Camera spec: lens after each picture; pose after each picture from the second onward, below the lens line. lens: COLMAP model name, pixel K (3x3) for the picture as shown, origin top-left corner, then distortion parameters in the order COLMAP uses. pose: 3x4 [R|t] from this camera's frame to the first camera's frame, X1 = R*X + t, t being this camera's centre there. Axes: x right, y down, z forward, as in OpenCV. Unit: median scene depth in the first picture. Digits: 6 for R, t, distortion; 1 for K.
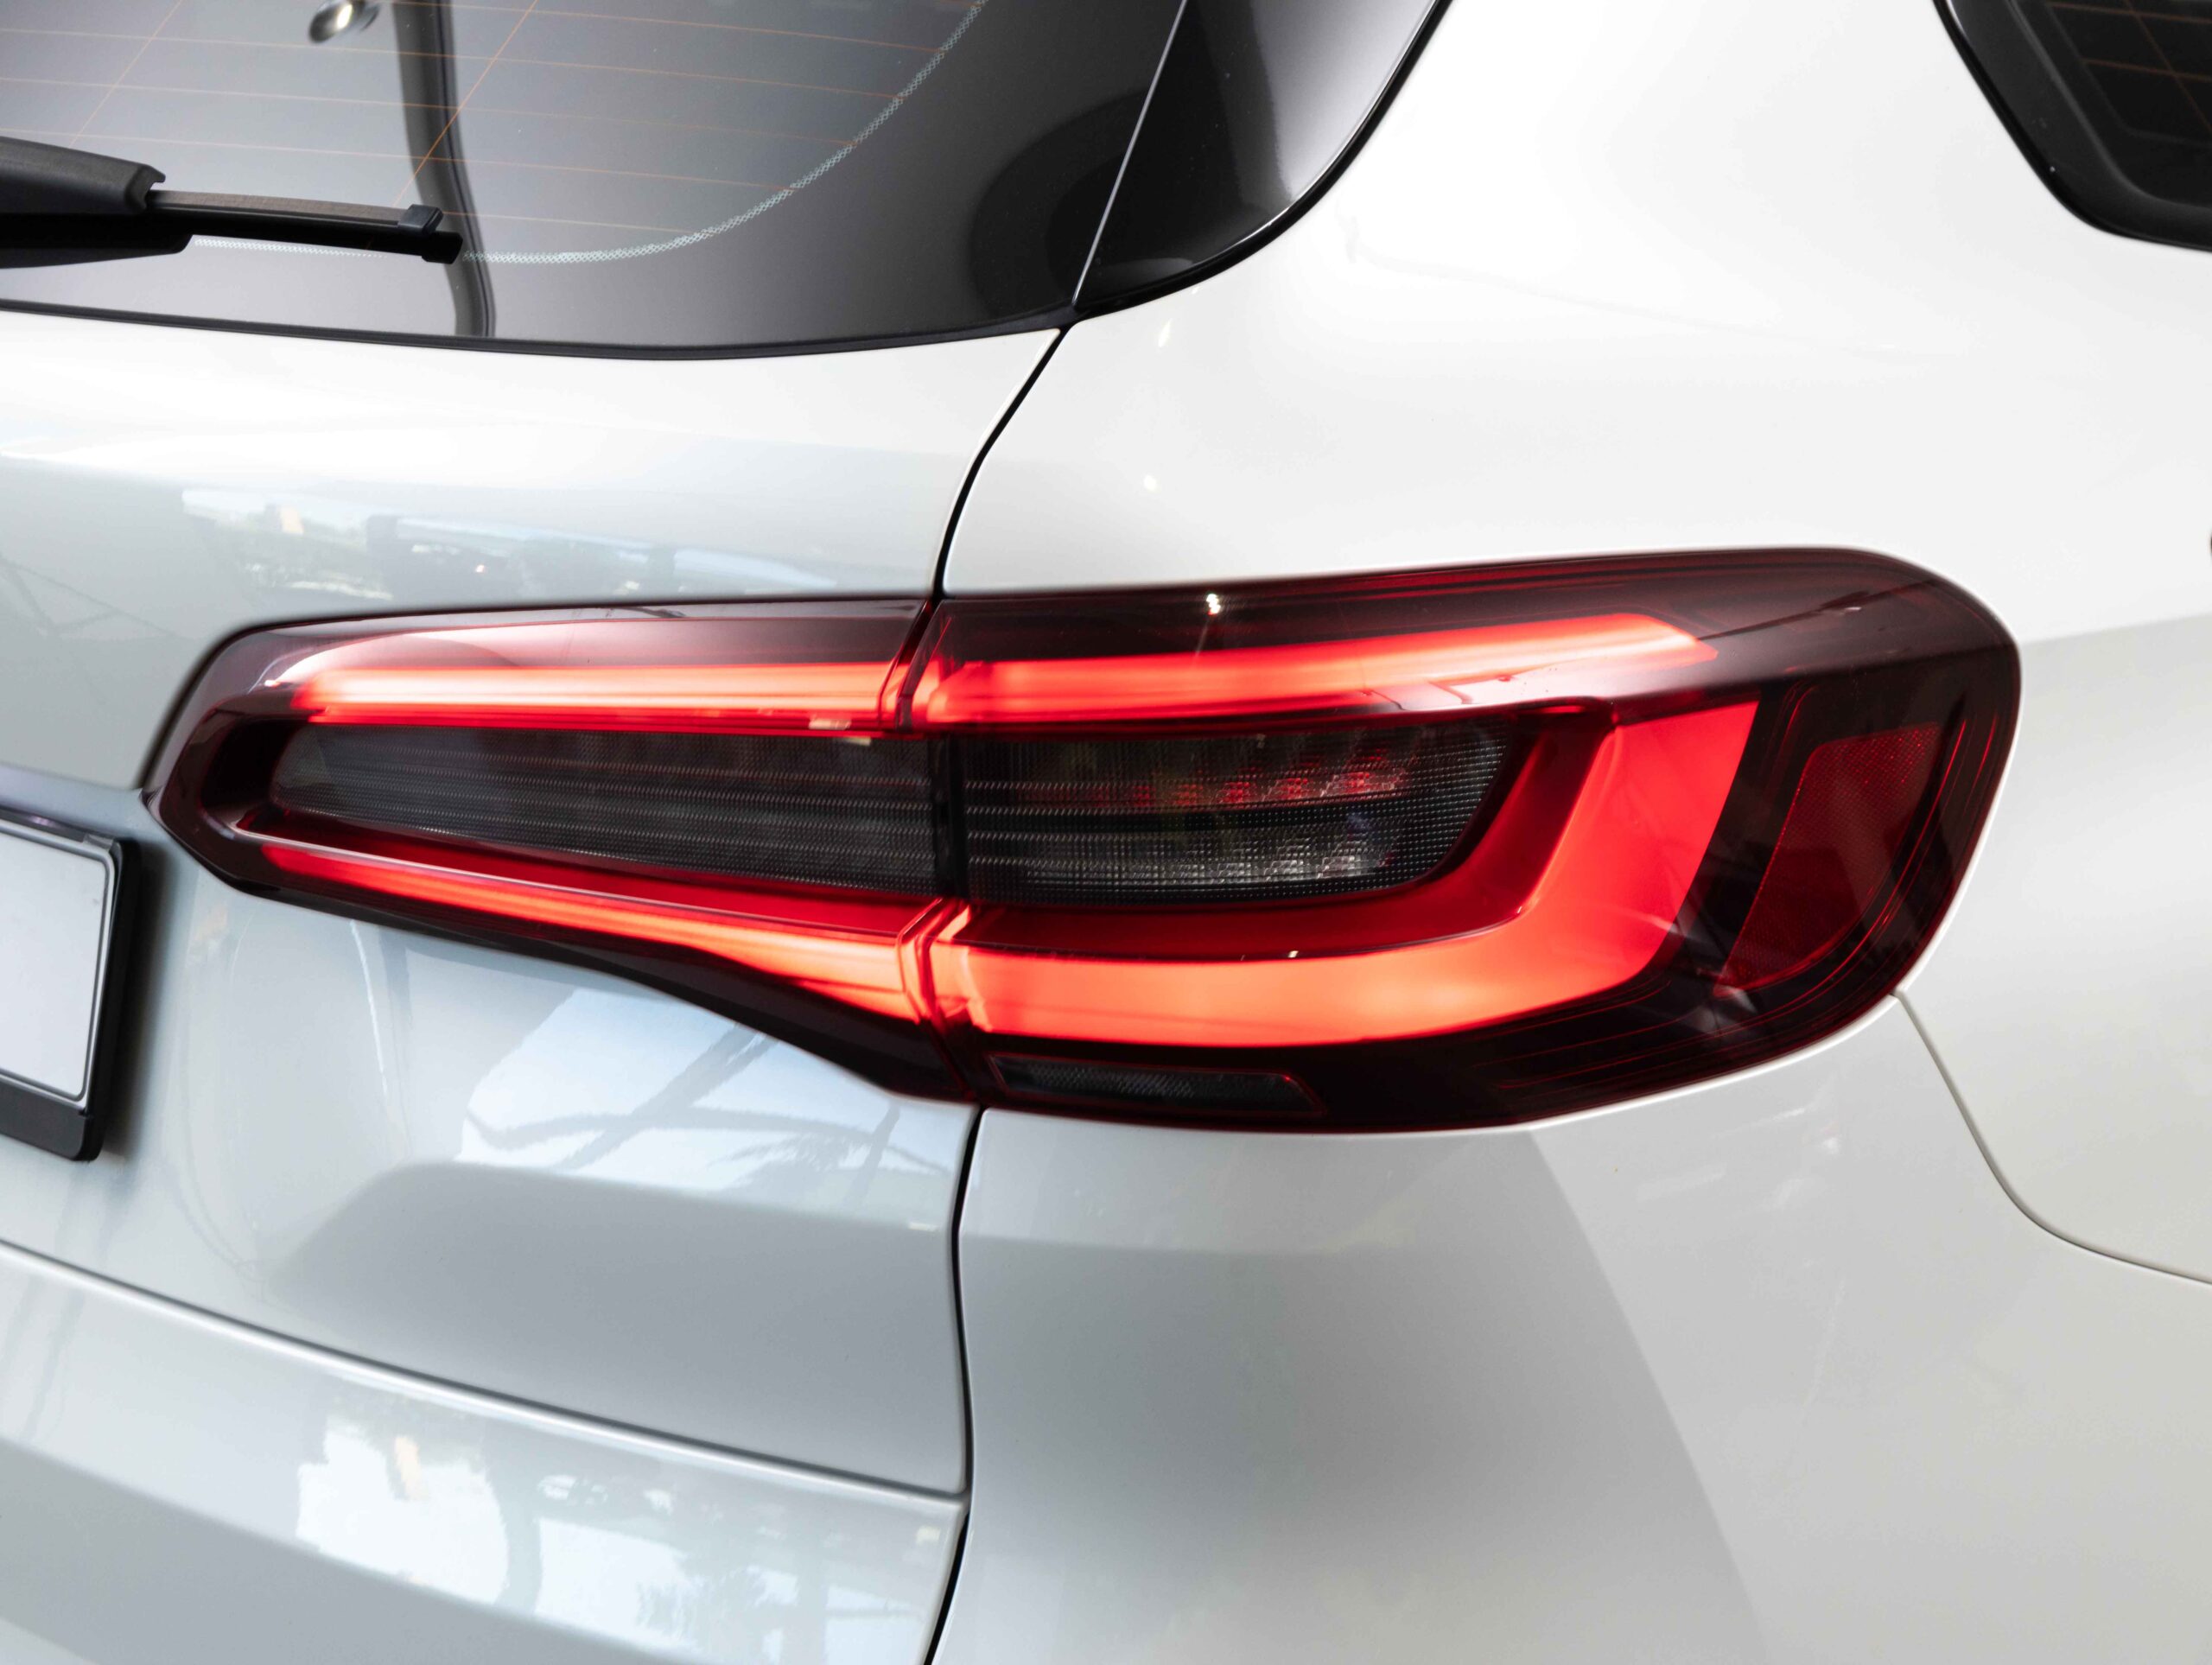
lens RADIAL K [[4079.1, 0, 1106.0], [0, 4079.1, 832.5], [0, 0, 1]] dist [-0.000913, -0.822925]
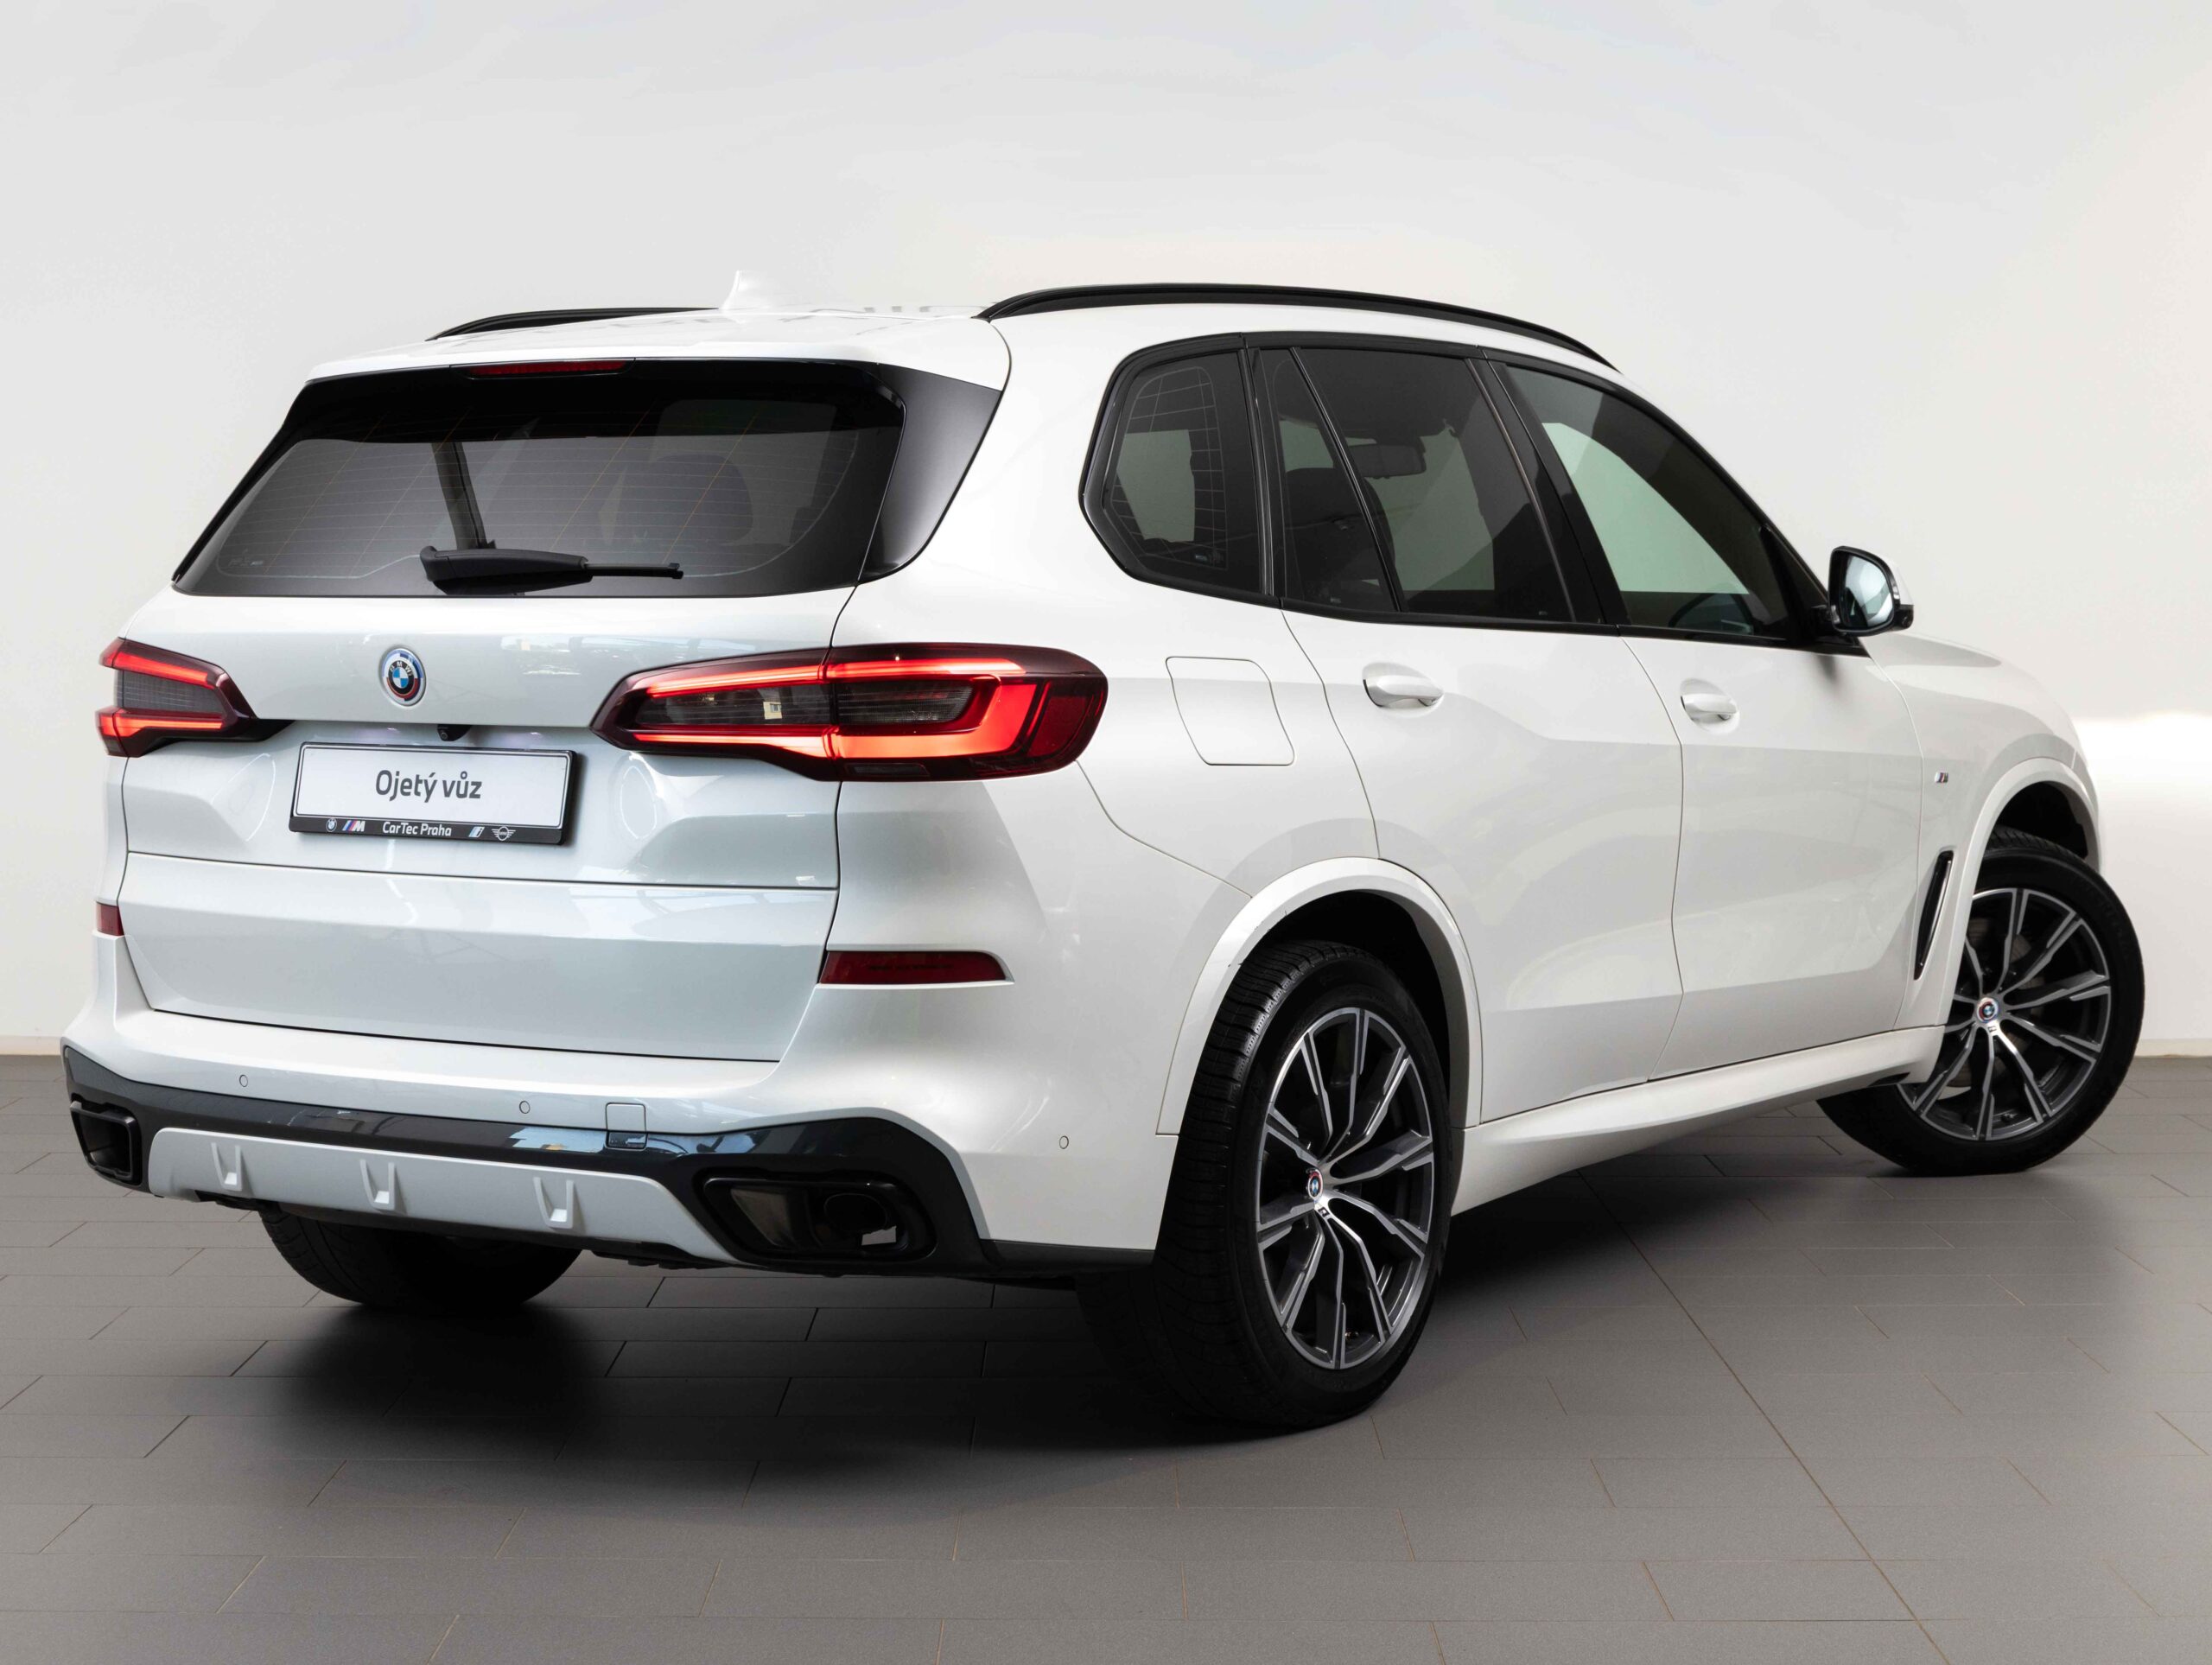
lens RADIAL K [[4079.1, 0, 1106.0], [0, 4079.1, 832.5], [0, 0, 1]] dist [-0.000913, -0.822925]
pose [[0.987668, -0.015851, 0.155757, -0.386649], [0.042558, 0.984583, -0.169664, 0.782379], [-0.150666, 0.174201, 0.973116, -2.800408]]
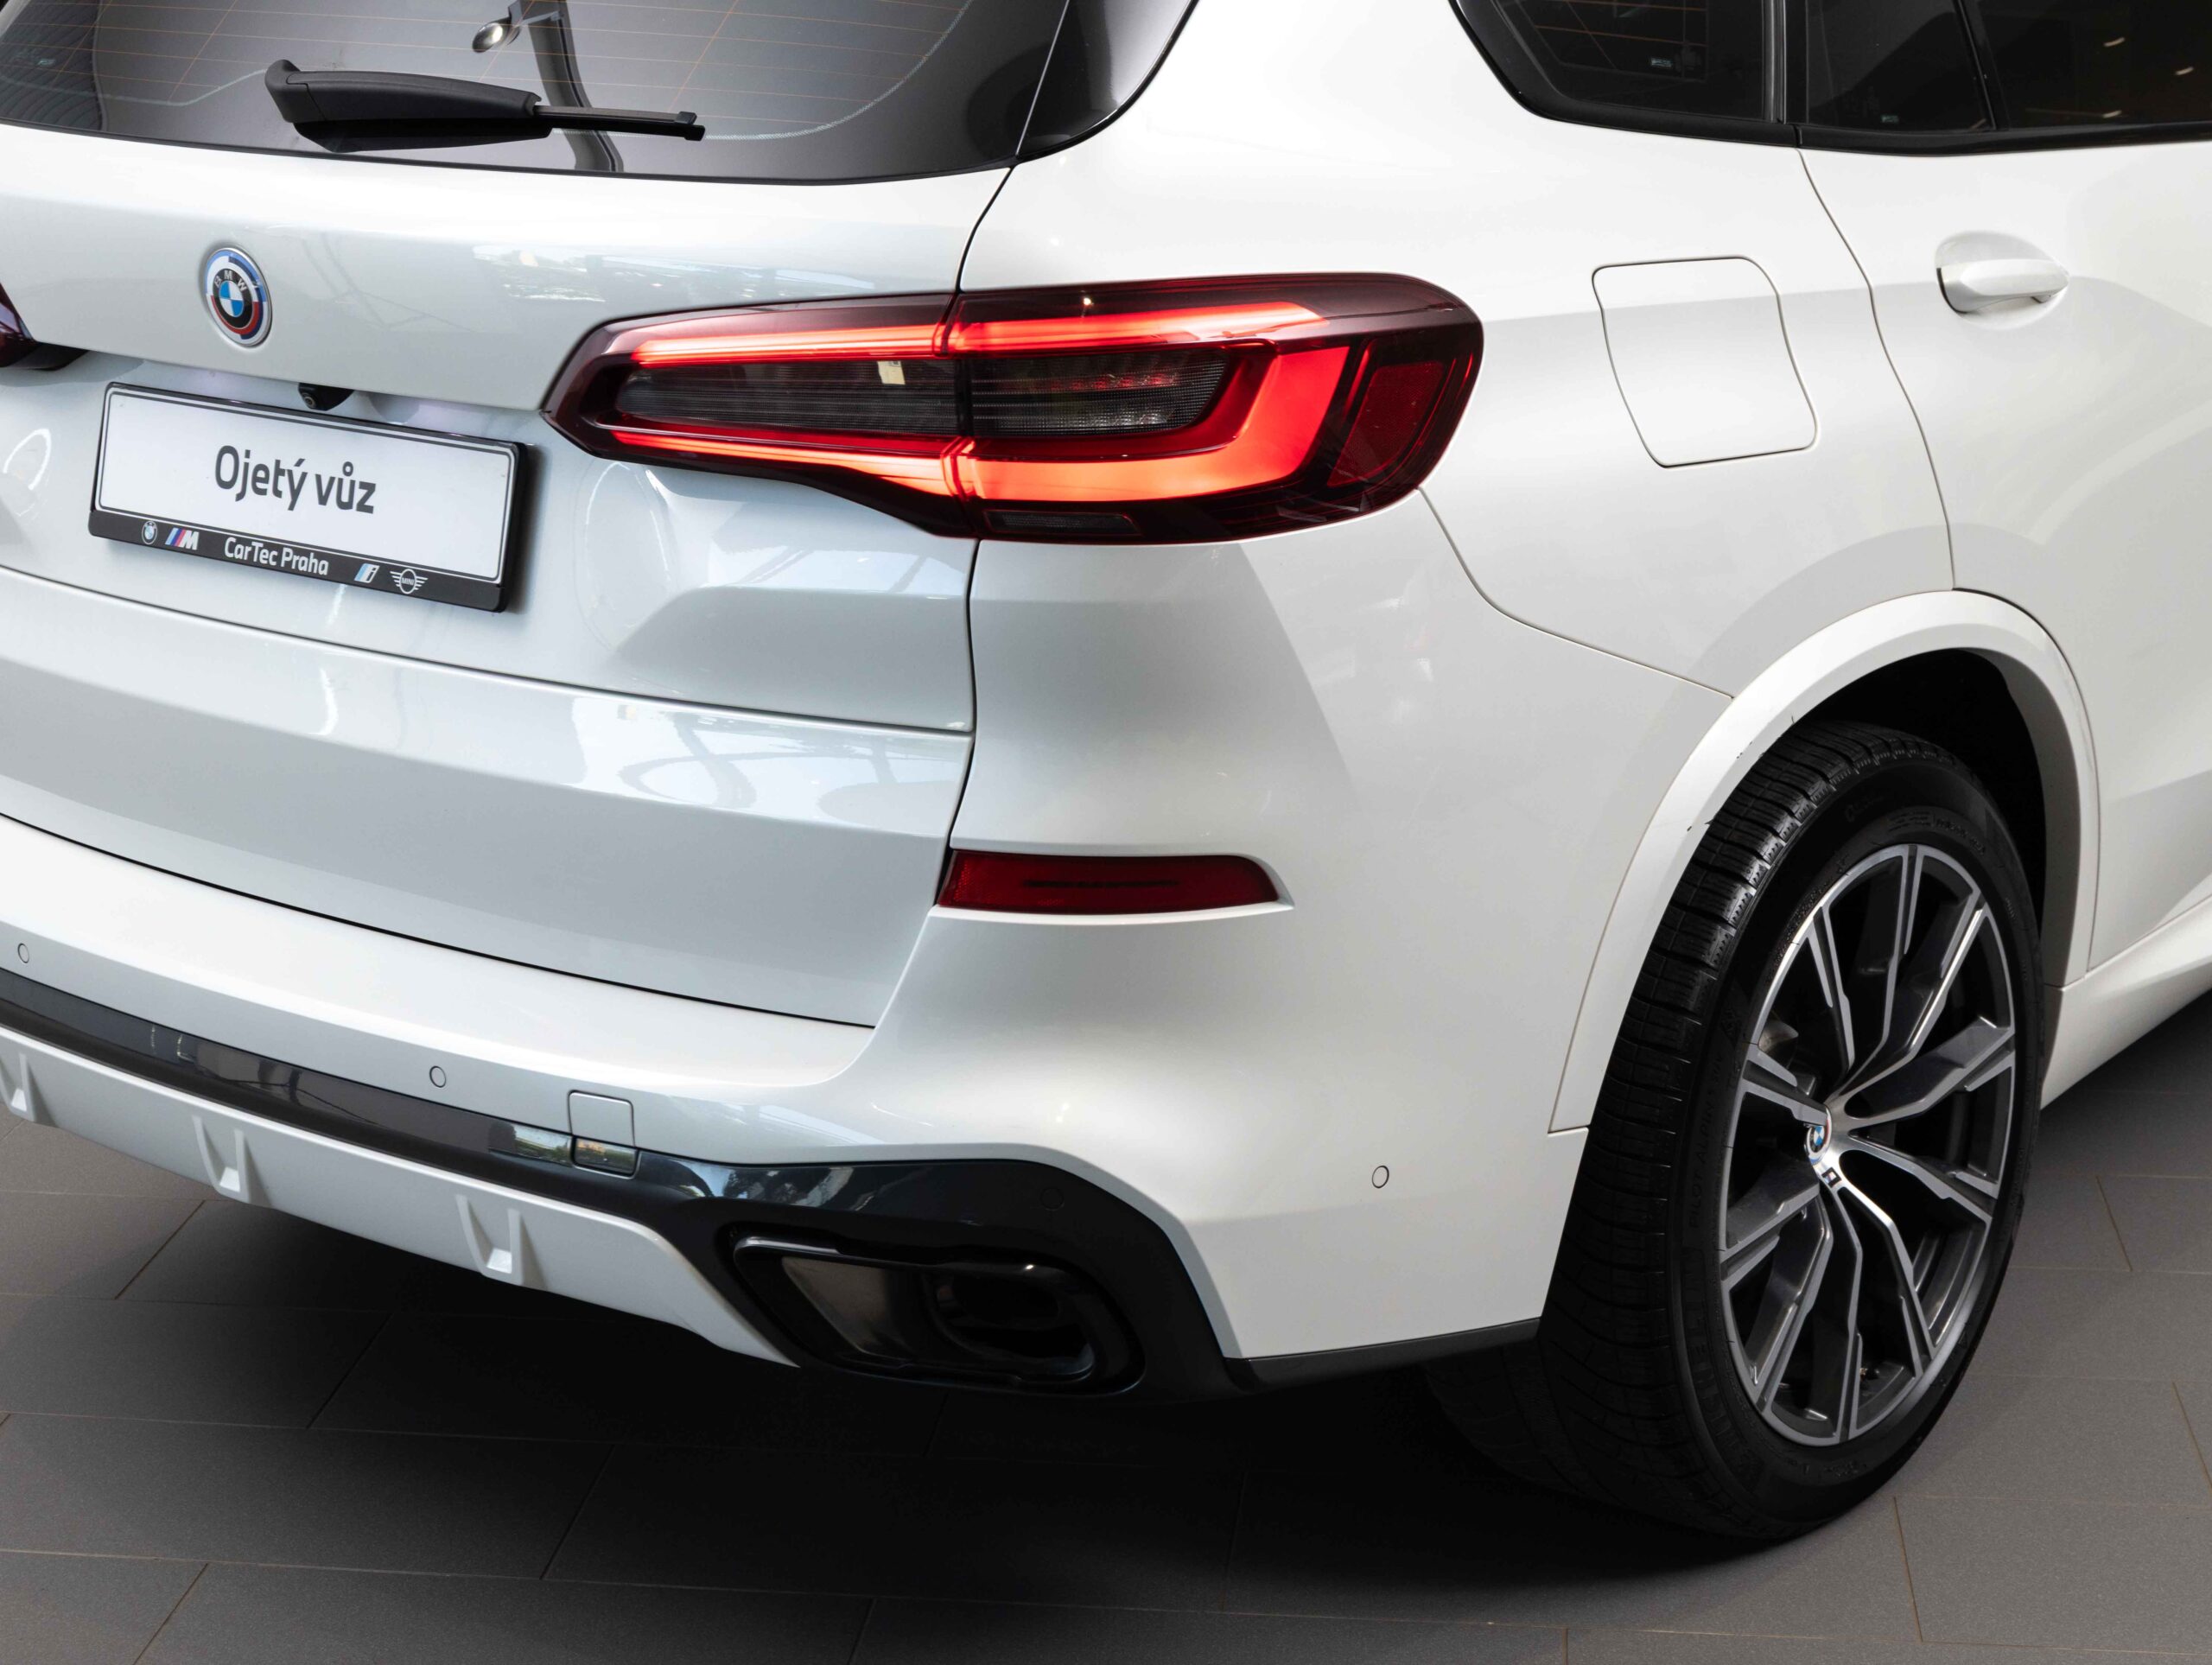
lens RADIAL K [[4079.1, 0, 1106.0], [0, 4079.1, 832.5], [0, 0, 1]] dist [-0.000913, -0.822925]
pose [[0.998669, -0.017553, 0.048501, -0.069843], [0.016618, 0.999669, 0.019620, 0.177434], [-0.048829, -0.018788, 0.998630, -1.097665]]
